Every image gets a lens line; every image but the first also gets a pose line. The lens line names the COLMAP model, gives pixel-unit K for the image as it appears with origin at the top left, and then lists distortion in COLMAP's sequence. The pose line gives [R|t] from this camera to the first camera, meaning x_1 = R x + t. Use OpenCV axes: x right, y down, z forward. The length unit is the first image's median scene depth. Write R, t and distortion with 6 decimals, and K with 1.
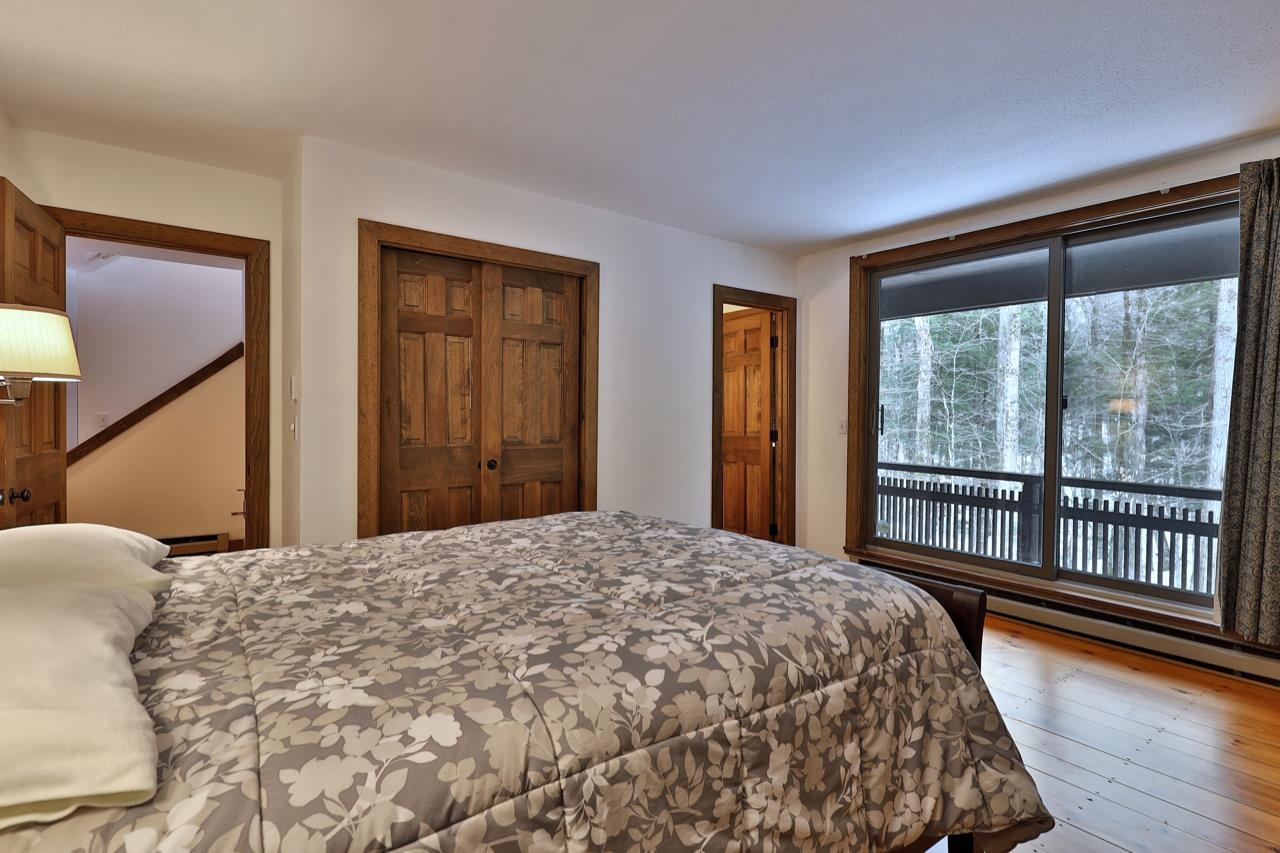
lens RADIAL K [[618.5, 0, 643.1], [0, 618.5, 424.5], [0, 0, 1]] dist [0.002146, -0.001015]
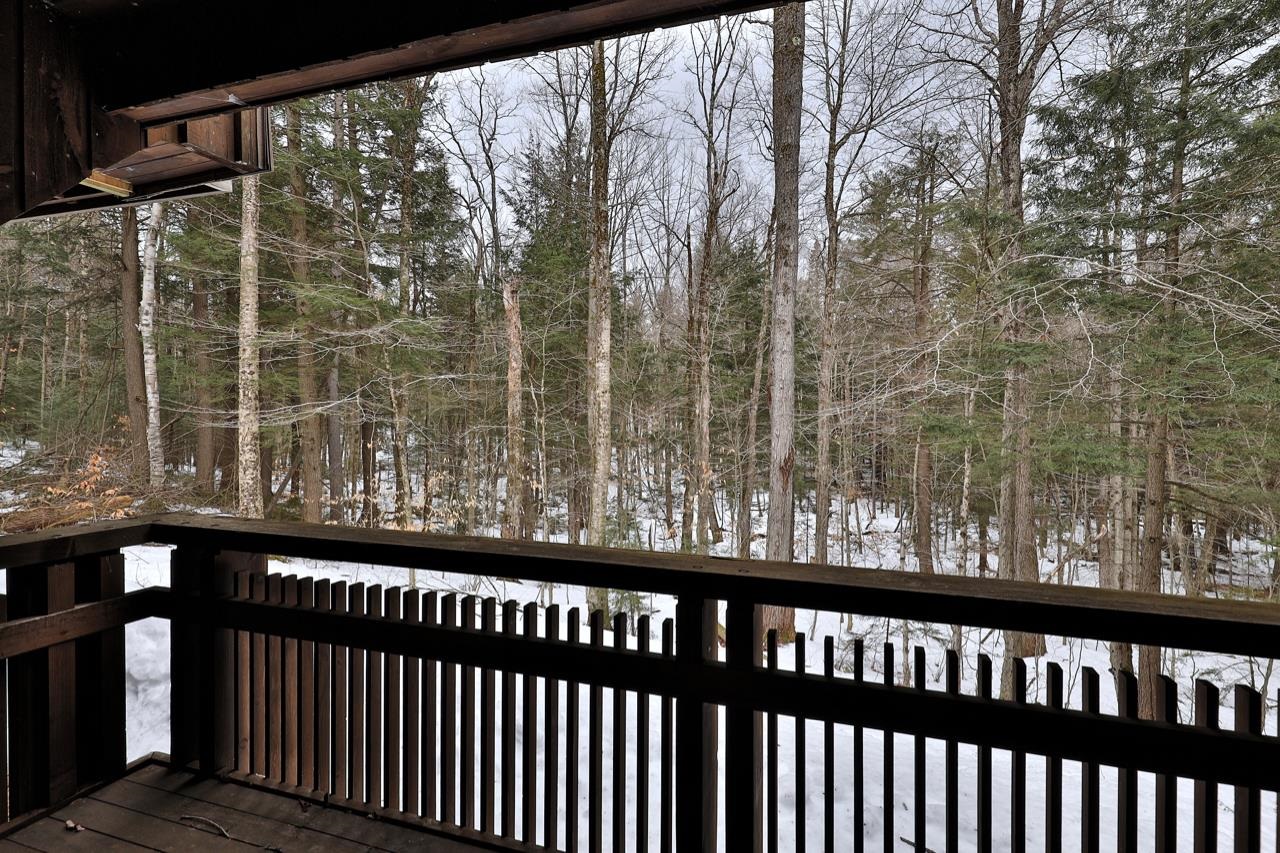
lens RADIAL K [[618.5, 0, 643.1], [0, 618.5, 424.5], [0, 0, 1]] dist [0.002146, -0.001015]
pose [[0.819828, -0.019666, 0.572271, 0.131852], [0.017556, 0.999803, 0.009207, 0.001966], [-0.572340, 0.002498, 0.820013, 0.233655]]
